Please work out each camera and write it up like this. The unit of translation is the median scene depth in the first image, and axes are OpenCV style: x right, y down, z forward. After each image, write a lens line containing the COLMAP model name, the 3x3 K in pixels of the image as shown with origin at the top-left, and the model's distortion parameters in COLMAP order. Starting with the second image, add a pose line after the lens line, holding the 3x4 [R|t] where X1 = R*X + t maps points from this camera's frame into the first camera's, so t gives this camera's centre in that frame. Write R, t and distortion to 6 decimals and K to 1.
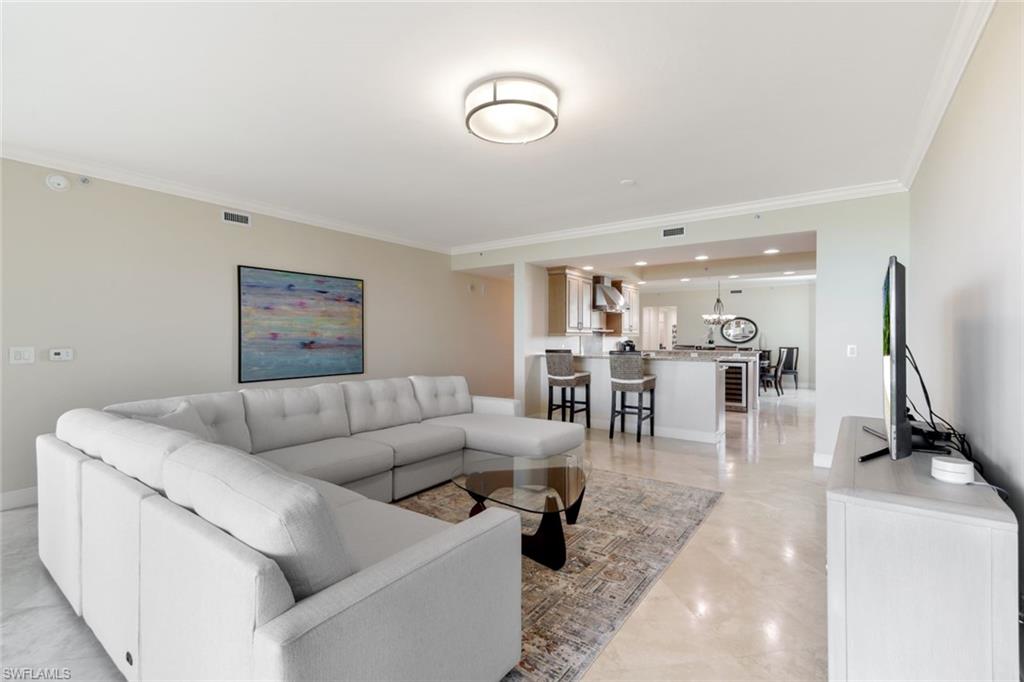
lens RADIAL K [[452.2, 0, 513.9], [0, 452.2, 338.8], [0, 0, 1]] dist [-0.002376, -0.000441]
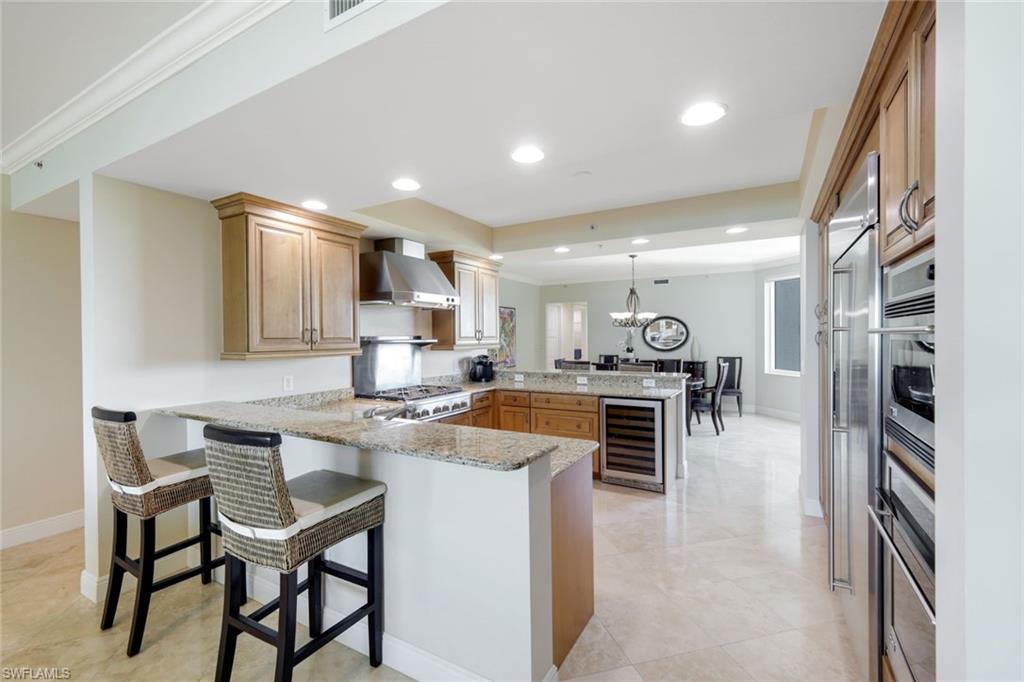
lens RADIAL K [[452.2, 0, 514.7], [0, 452.2, 339.5], [0, 0, 1]] dist [-0.002376, -0.000441]
pose [[0.993228, -0.010809, 0.115681, 0.205059], [0.010741, 0.999942, 0.001209, -0.015639], [-0.115688, 0.000042, 0.993286, 0.358400]]
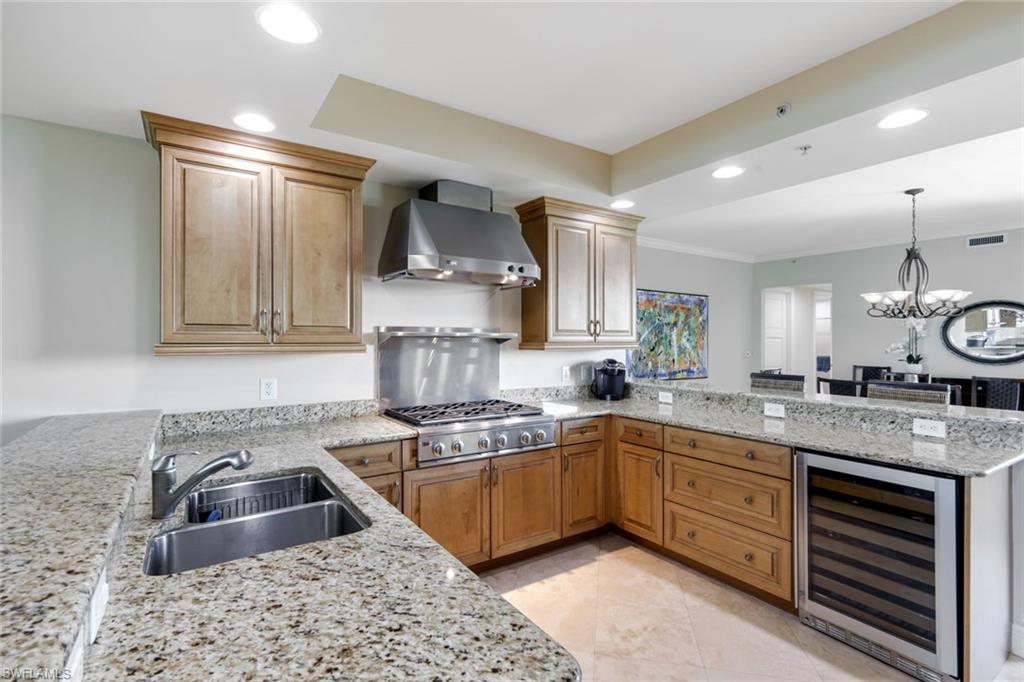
lens RADIAL K [[497.4, 0, 494.2], [0, 497.4, 340.0], [0, 0, 1]] dist [0.009302, -0.001401]
pose [[0.936098, 0.000510, -0.351740, 0.282524], [-0.002151, 0.999989, -0.004273, -0.010023], [0.351734, 0.004757, 0.936088, 0.501719]]
